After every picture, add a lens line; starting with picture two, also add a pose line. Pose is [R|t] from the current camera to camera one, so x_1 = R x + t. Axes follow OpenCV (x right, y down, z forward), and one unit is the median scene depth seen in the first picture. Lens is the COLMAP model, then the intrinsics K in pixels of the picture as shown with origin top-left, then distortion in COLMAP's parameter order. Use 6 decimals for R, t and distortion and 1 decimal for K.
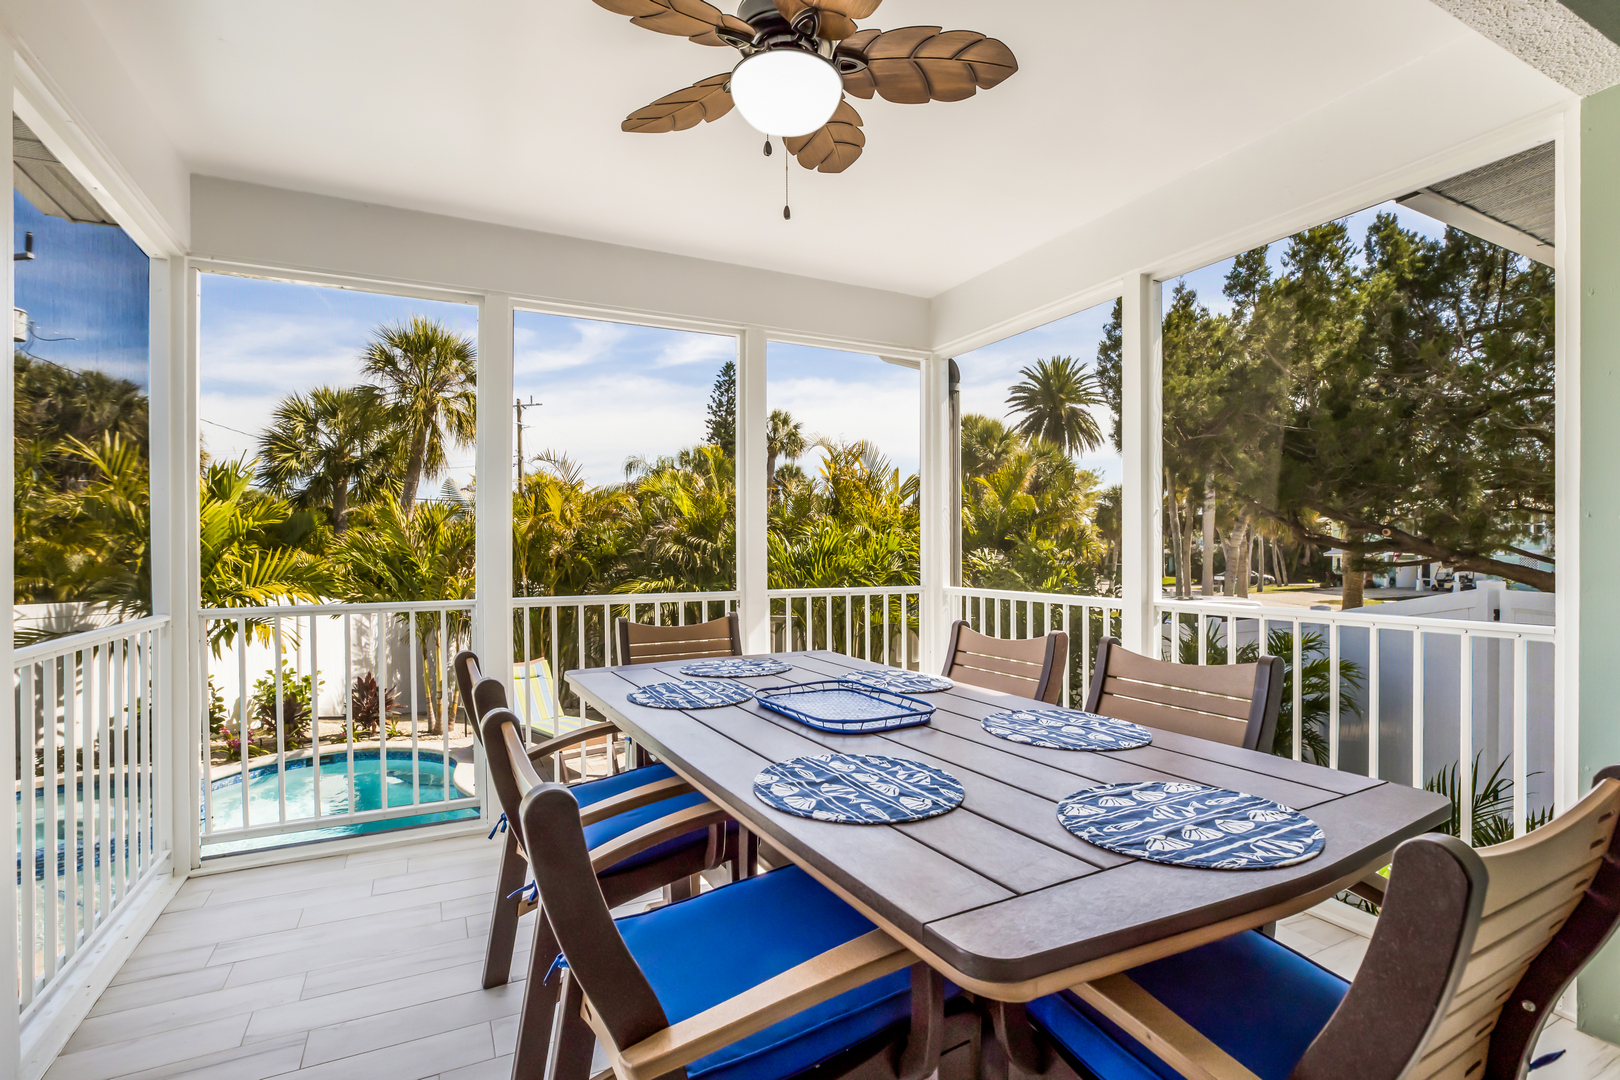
lens RADIAL K [[742.1, 0, 786.4], [0, 742.1, 560.3], [0, 0, 1]] dist [-0.021369, 0.010360]
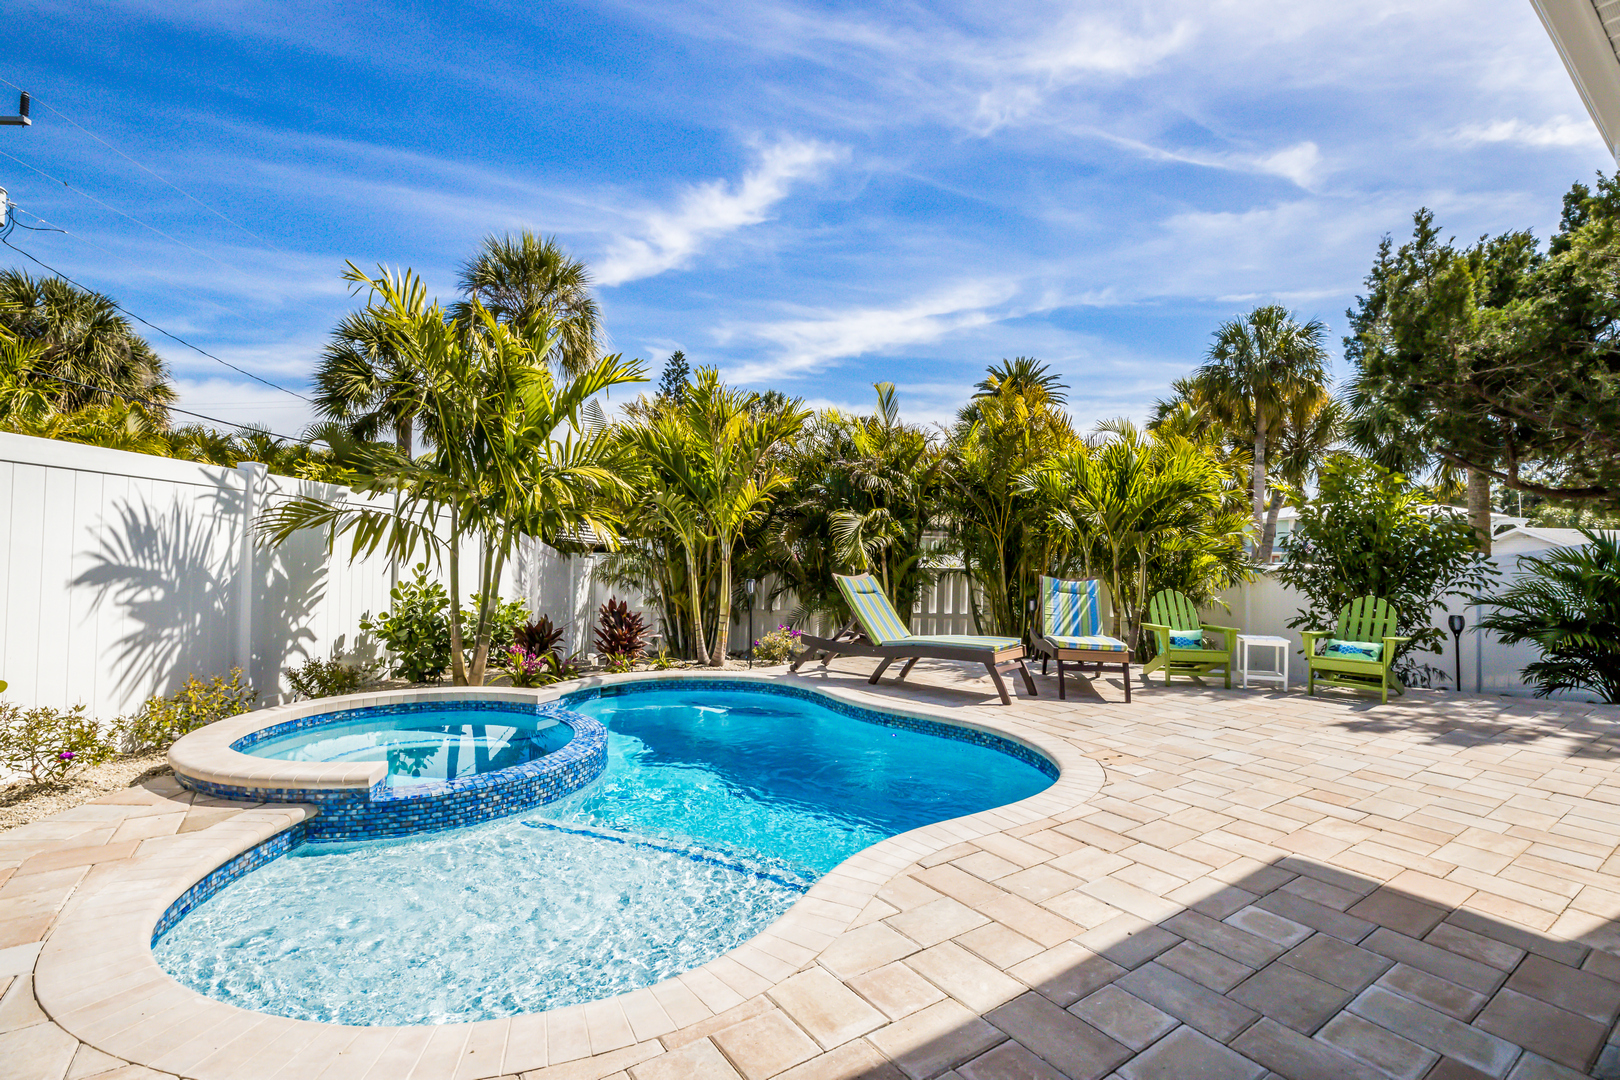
lens RADIAL K [[742.1, 0, 816.5], [0, 742.1, 531.0], [0, 0, 1]] dist [-0.021369, 0.010360]
pose [[0.989117, 0.022258, 0.145438, -0.335503], [-0.016765, 0.999103, -0.038885, 0.077472], [-0.146173, 0.036024, 0.988603, 0.093895]]
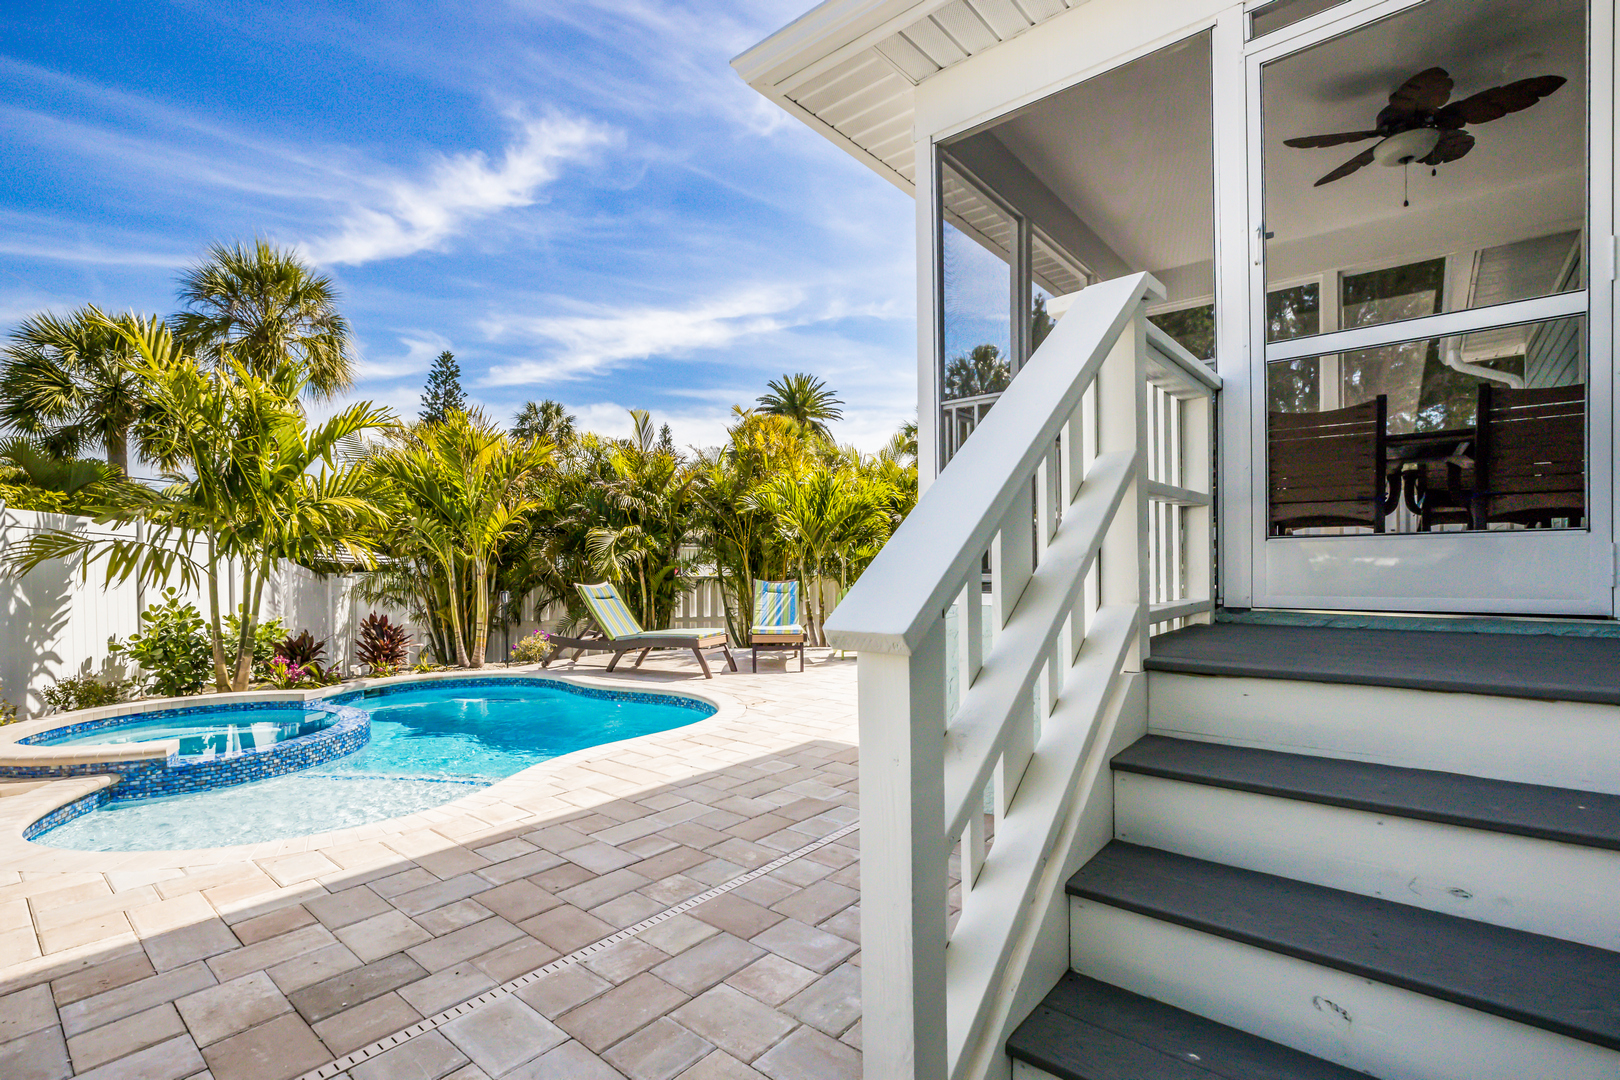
lens RADIAL K [[742.1, 0, 803.7], [0, 742.1, 565.7], [0, 0, 1]] dist [-0.021369, 0.010360]
pose [[0.919911, -0.011241, 0.391966, -0.314183], [0.014598, 0.999878, -0.005586, 0.078395], [-0.391856, 0.010860, 0.919963, -0.043756]]
